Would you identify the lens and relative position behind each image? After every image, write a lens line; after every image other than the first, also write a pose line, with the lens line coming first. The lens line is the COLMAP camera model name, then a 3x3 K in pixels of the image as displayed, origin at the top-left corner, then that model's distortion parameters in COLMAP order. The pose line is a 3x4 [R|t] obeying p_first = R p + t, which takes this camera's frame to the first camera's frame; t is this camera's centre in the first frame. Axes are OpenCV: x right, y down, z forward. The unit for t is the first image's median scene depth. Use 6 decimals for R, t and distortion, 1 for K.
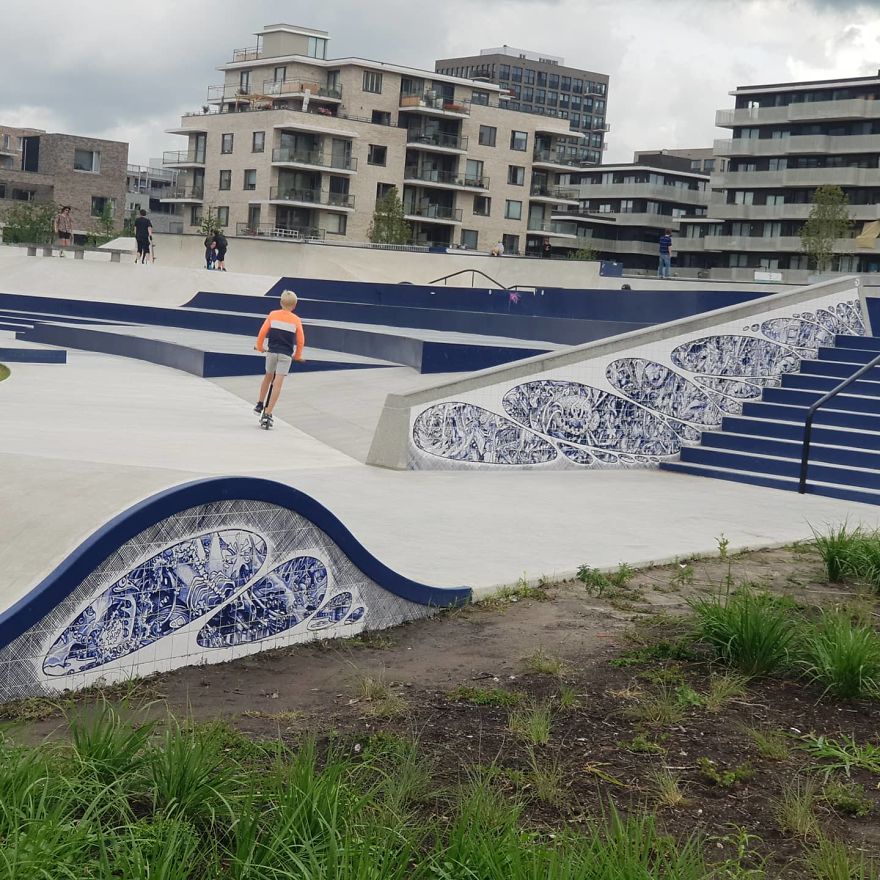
lens RADIAL K [[1806.7, 0, 360.8], [0, 1806.7, 439.6], [0, 0, 1]] dist [0.246649, -1.954483]
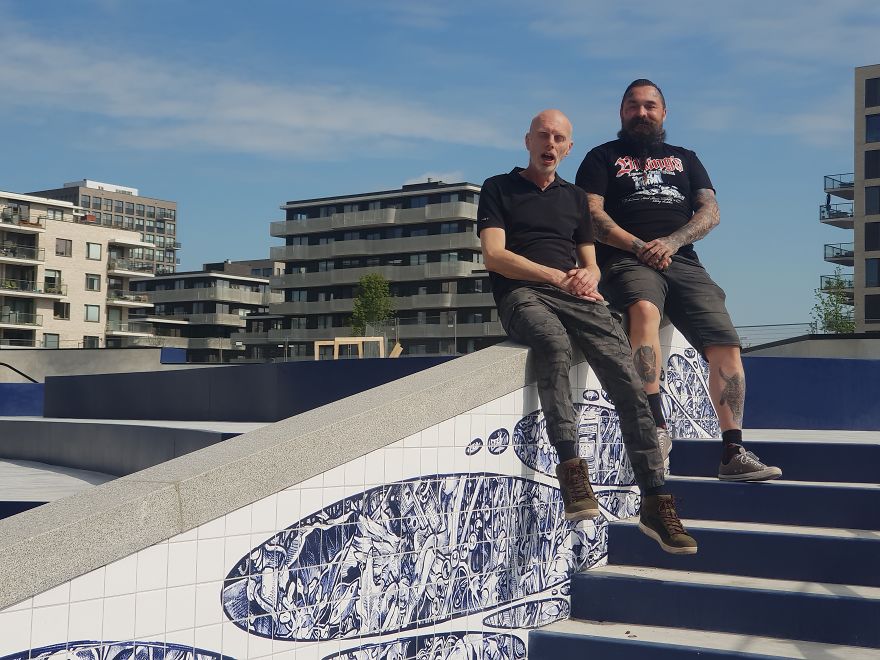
lens RADIAL K [[1312.3, 0, 440.0], [0, 1312.3, 330.0], [0, 0, 1]] dist [0.211357, -0.962495]
pose [[0.948775, -0.045390, 0.312674, 0.033322], [0.083027, 0.990664, -0.108124, -0.013607], [-0.304847, 0.128545, 0.943686, 0.189413]]
